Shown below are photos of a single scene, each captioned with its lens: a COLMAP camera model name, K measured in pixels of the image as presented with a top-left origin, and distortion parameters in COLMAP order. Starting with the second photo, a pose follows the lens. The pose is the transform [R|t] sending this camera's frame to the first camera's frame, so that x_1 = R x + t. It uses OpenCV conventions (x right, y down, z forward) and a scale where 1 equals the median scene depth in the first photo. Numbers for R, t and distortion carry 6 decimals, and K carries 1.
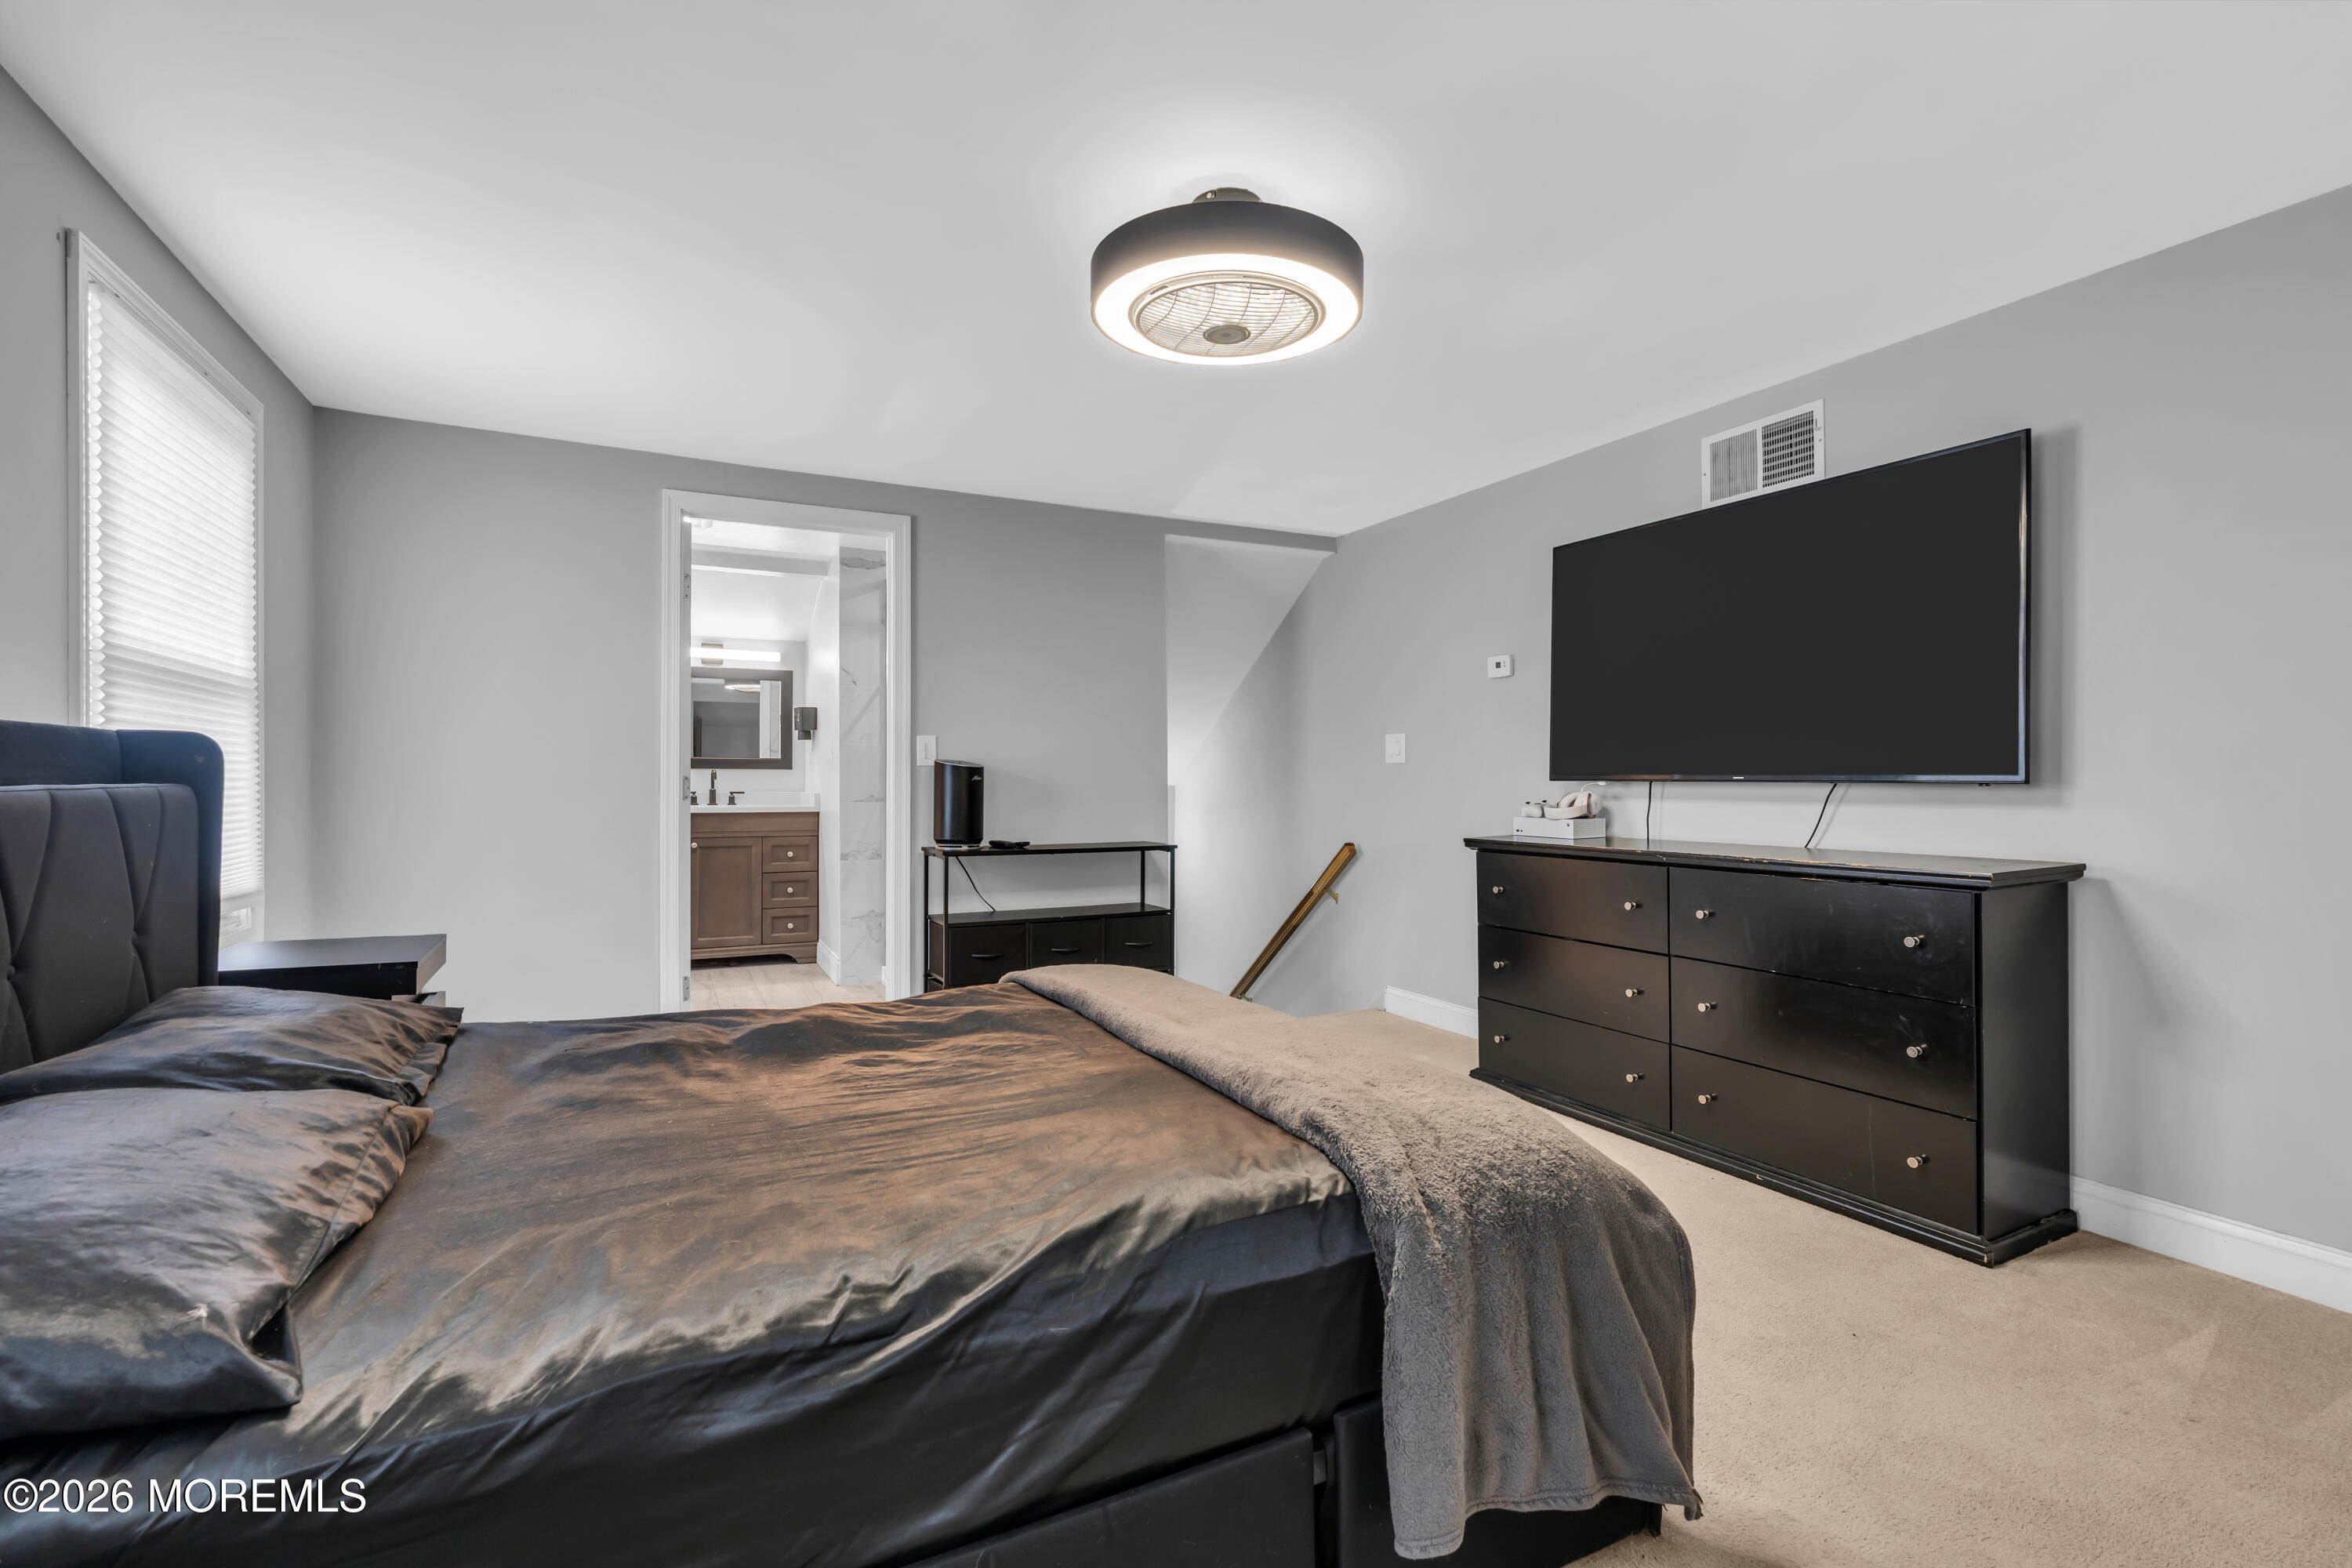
lens RADIAL K [[1062.7, 0, 1180.2], [0, 1062.7, 778.3], [0, 0, 1]] dist [-0.012926, 0.005001]
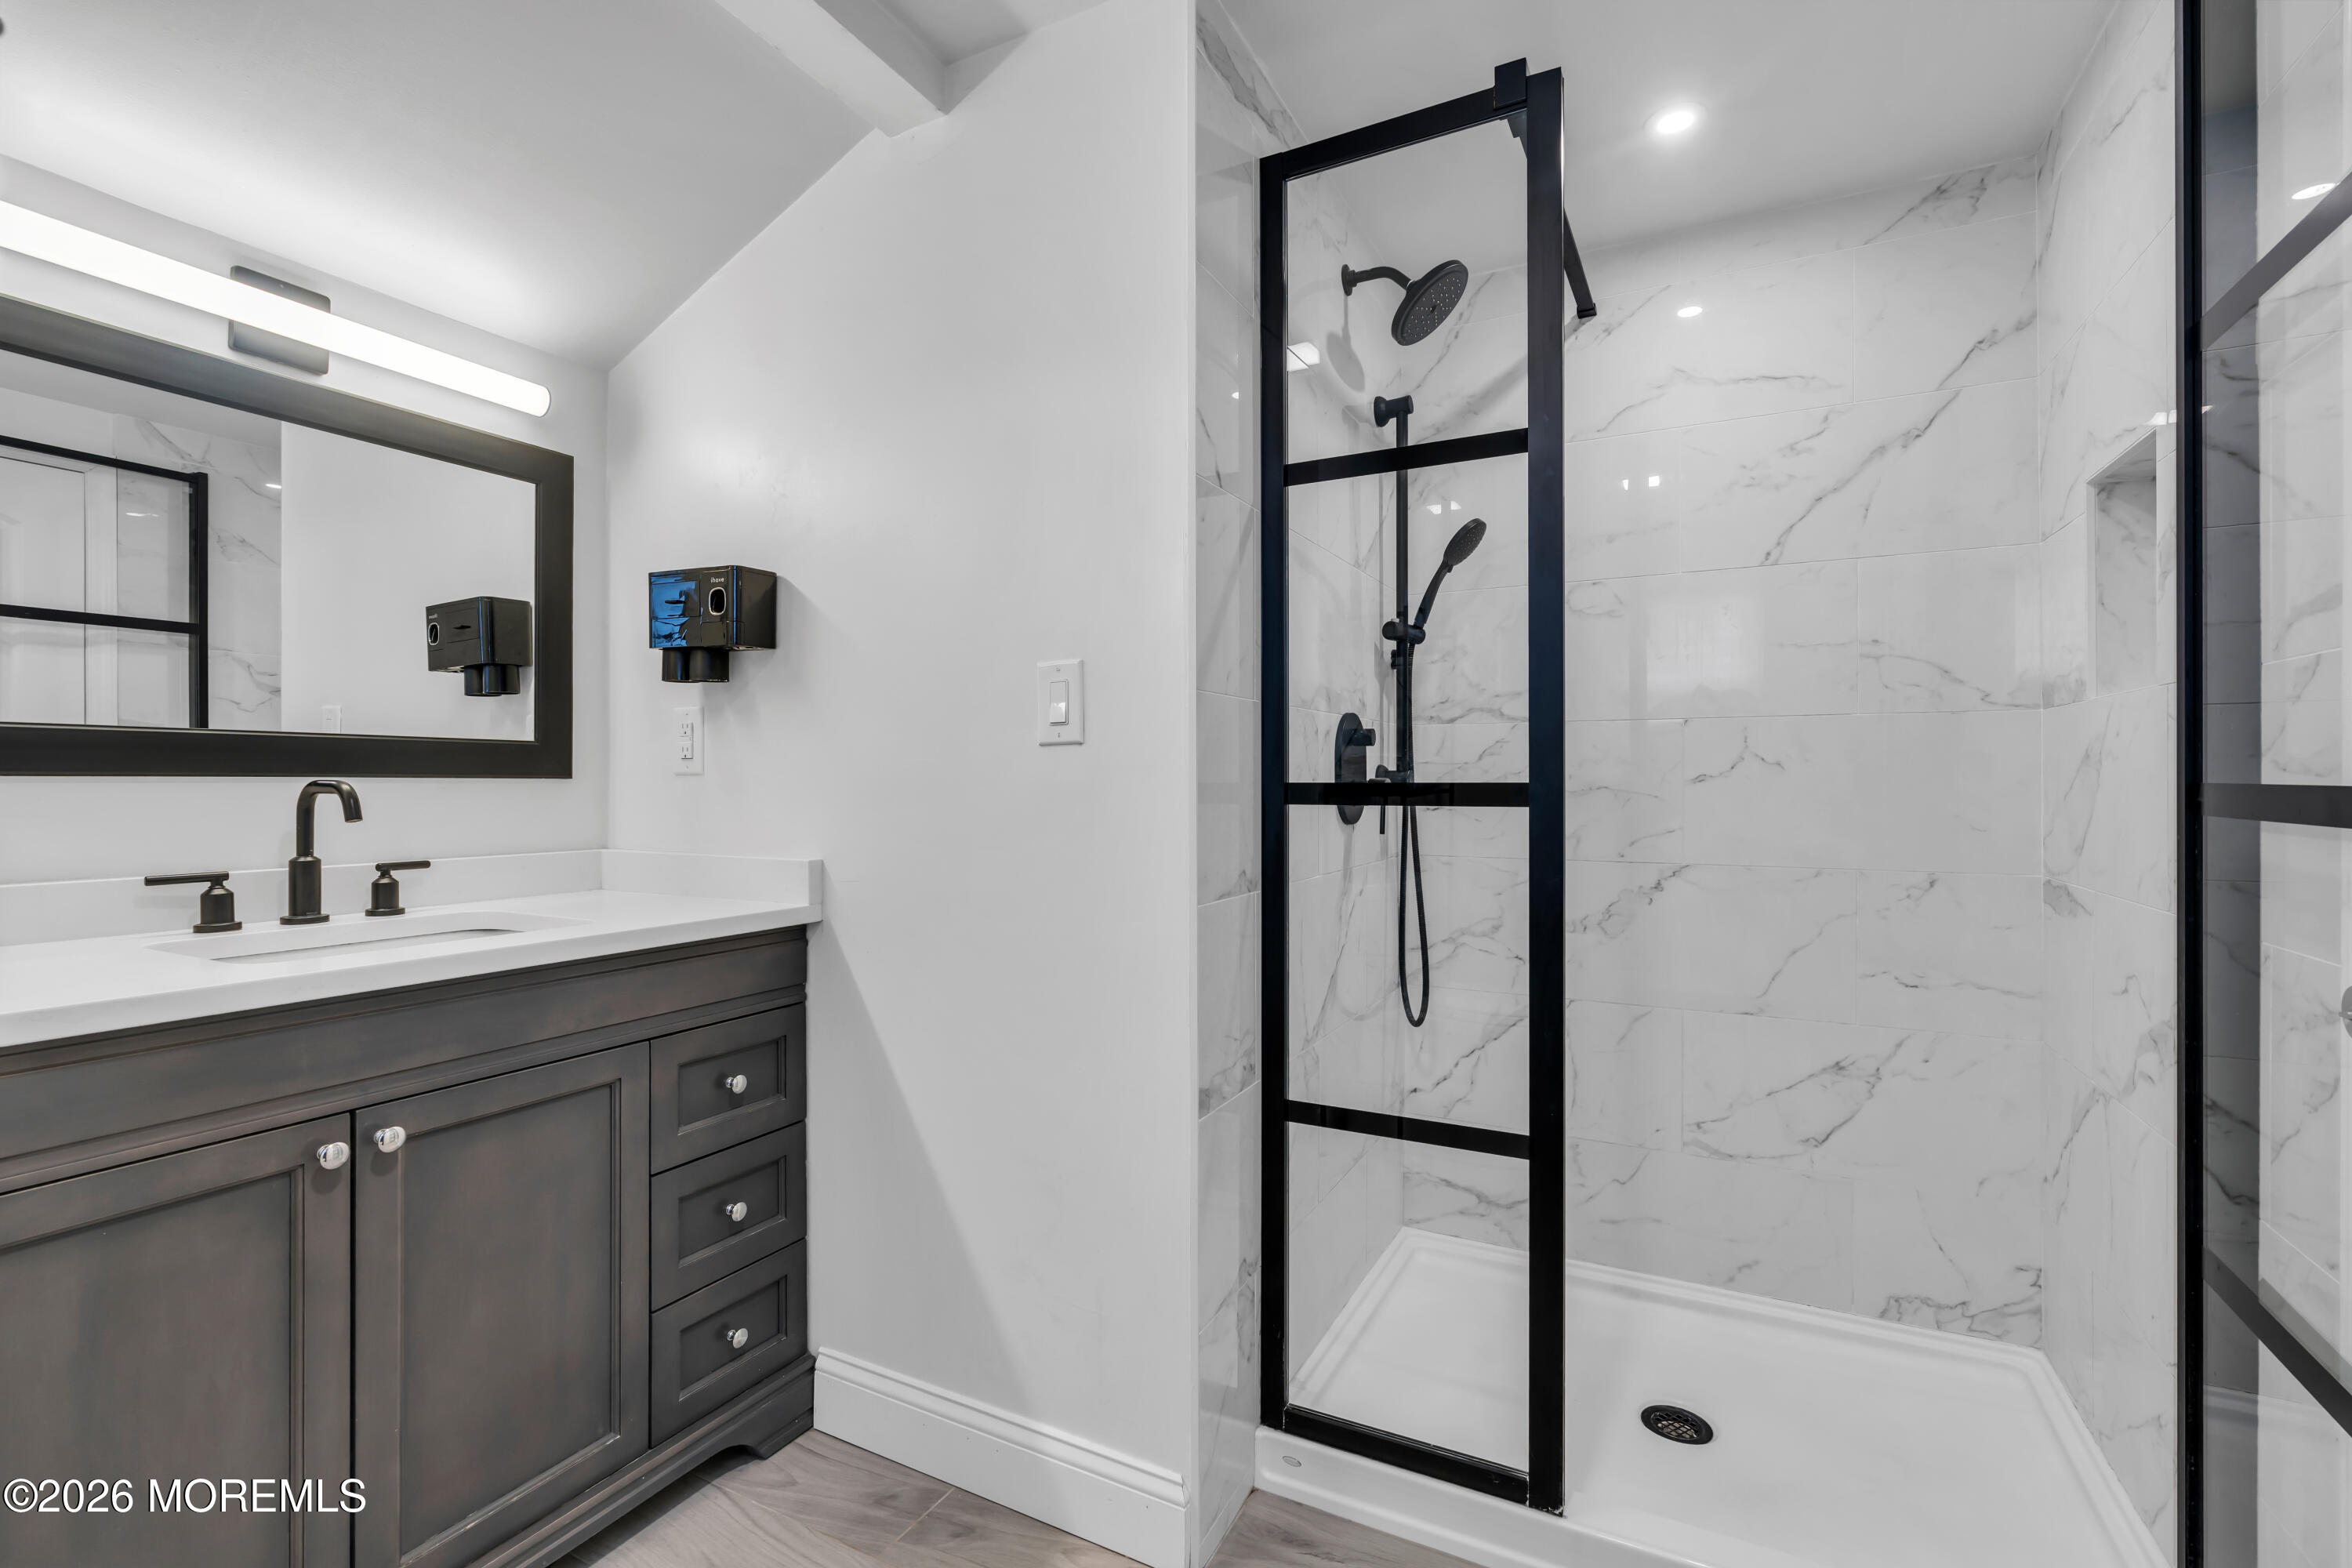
lens RADIAL K [[1062.7, 0, 1164.8], [0, 1062.7, 779.1], [0, 0, 1]] dist [-0.012926, 0.005001]
pose [[0.808313, -0.001193, 0.588751, -0.431361], [0.001613, 0.999999, -0.000189, -0.008191], [-0.588750, 0.001102, 0.808314, 0.692834]]
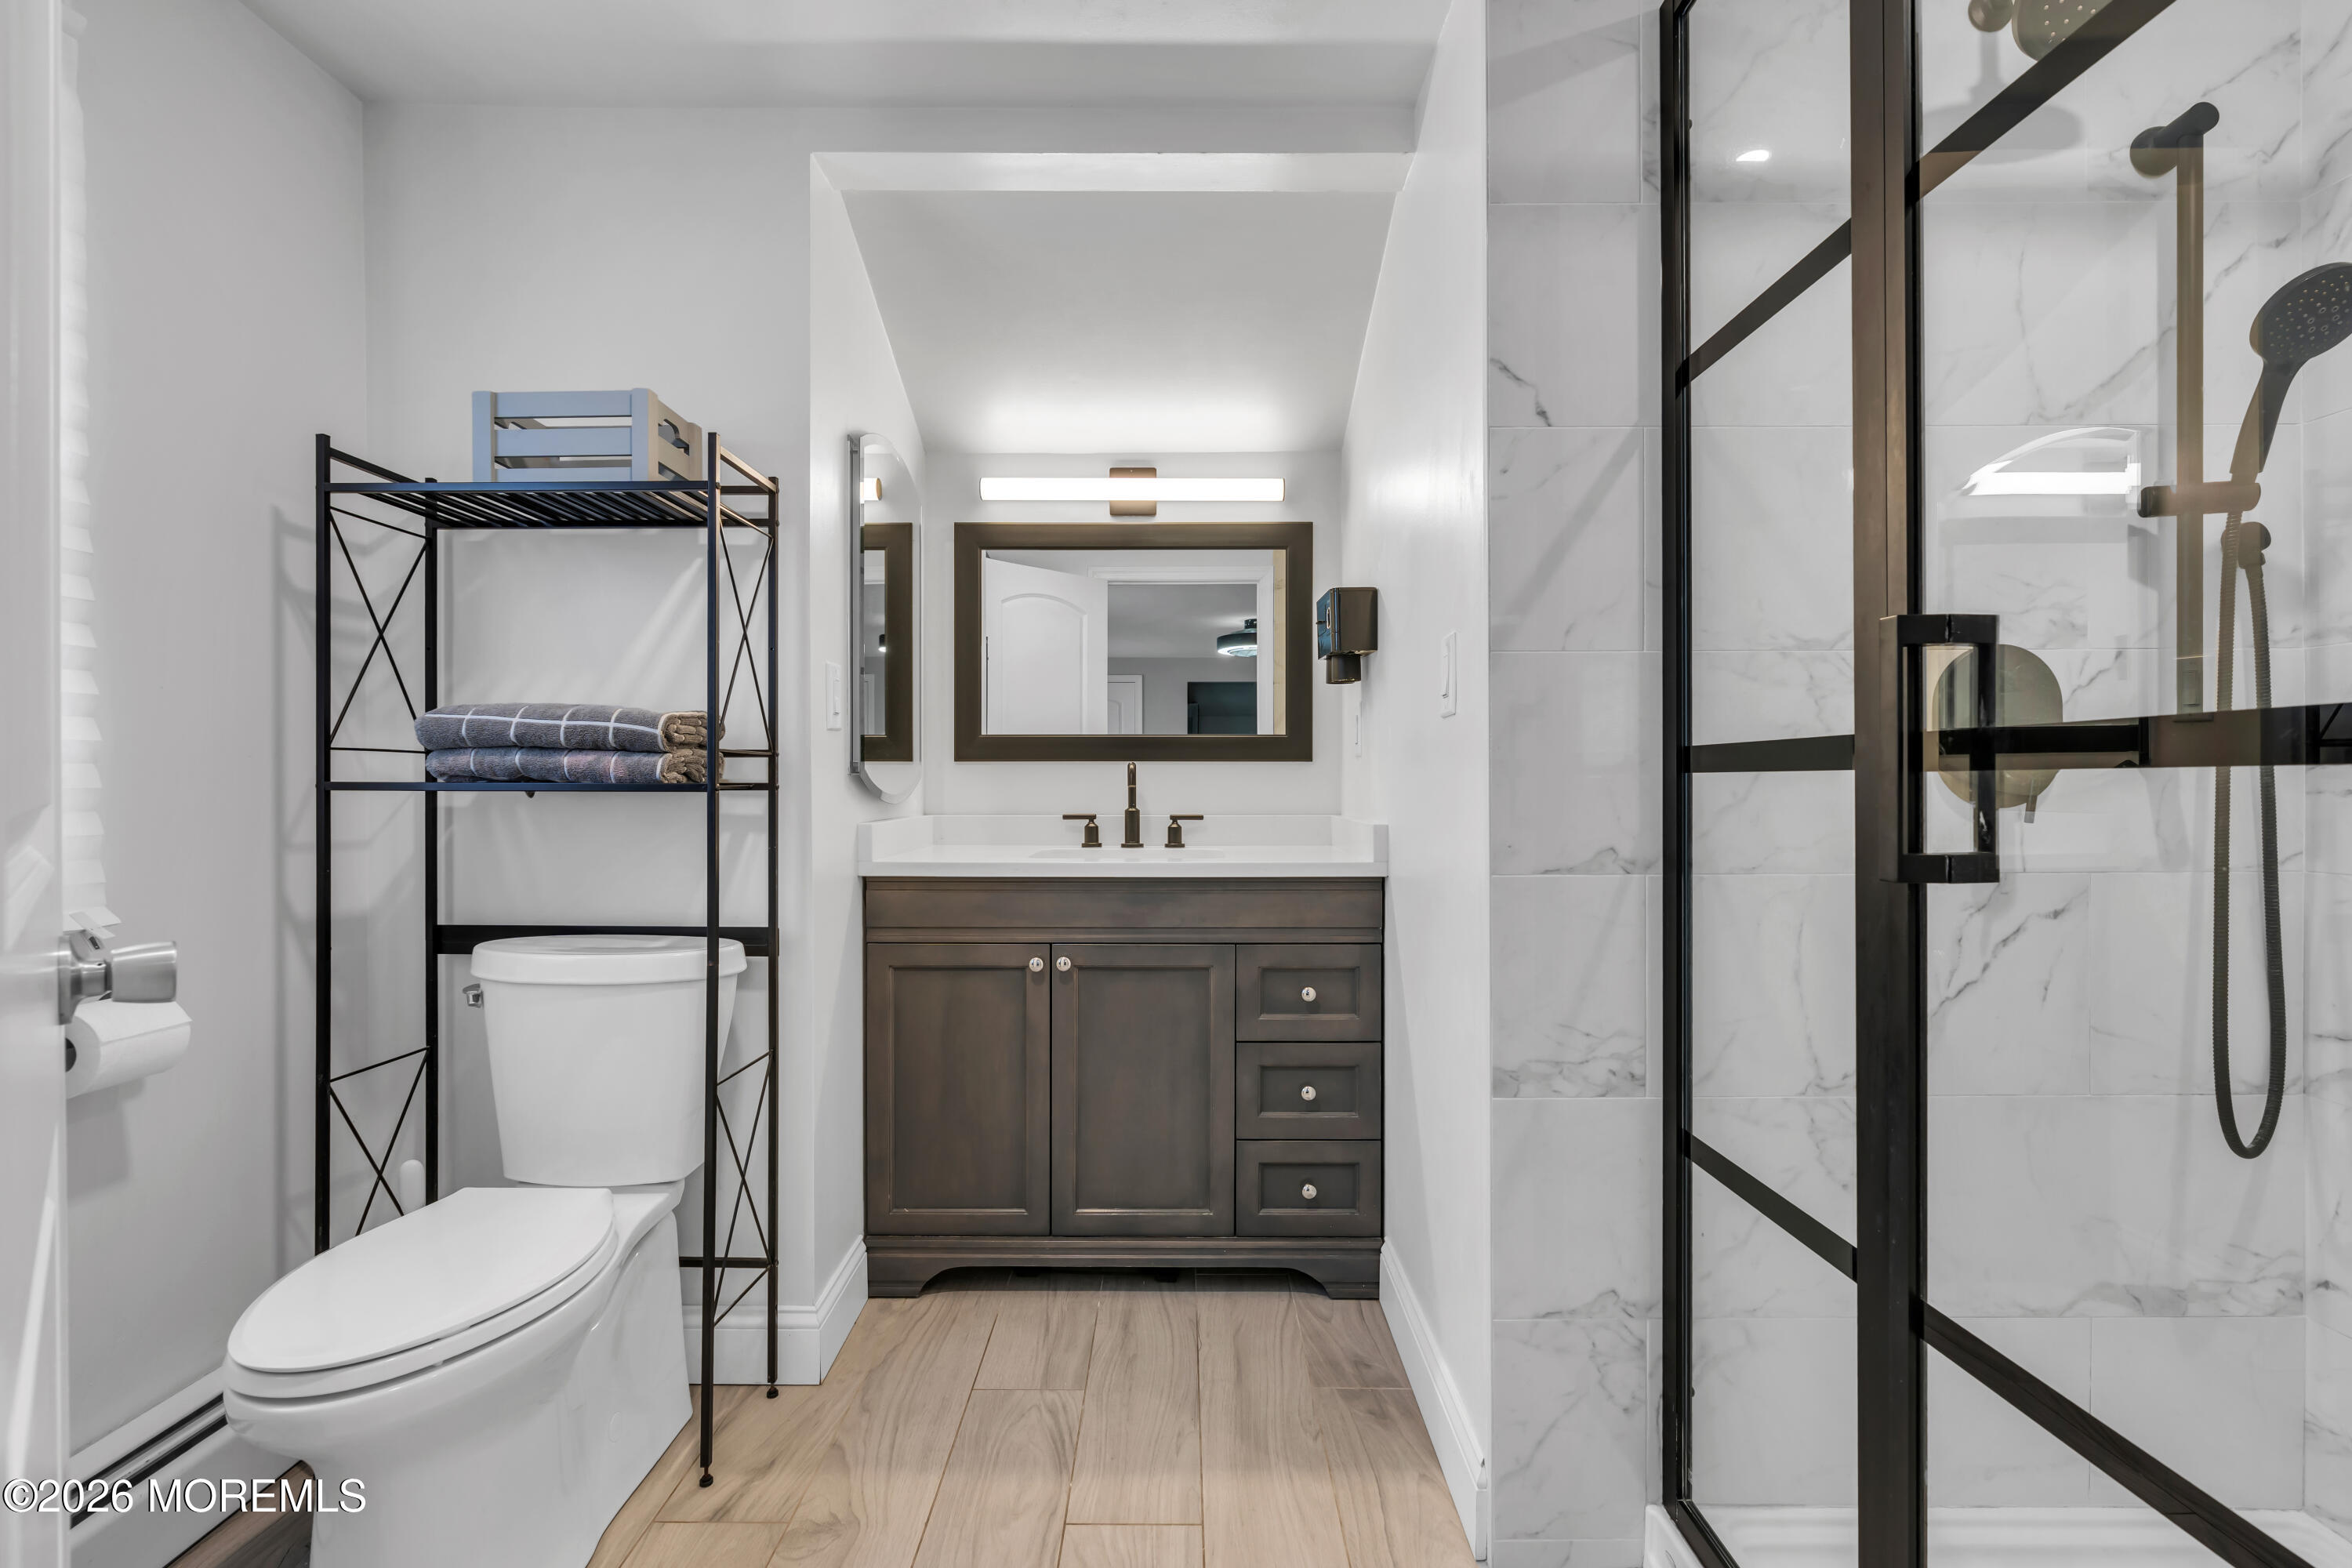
lens RADIAL K [[1062.7, 0, 1177.3], [0, 1062.7, 788.6], [0, 0, 1]] dist [-0.012926, 0.005001]
pose [[0.889949, -0.001852, -0.456057, -0.237788], [0.003541, 0.999990, 0.002848, 0.000974], [0.456047, -0.004150, 0.889946, 0.645745]]
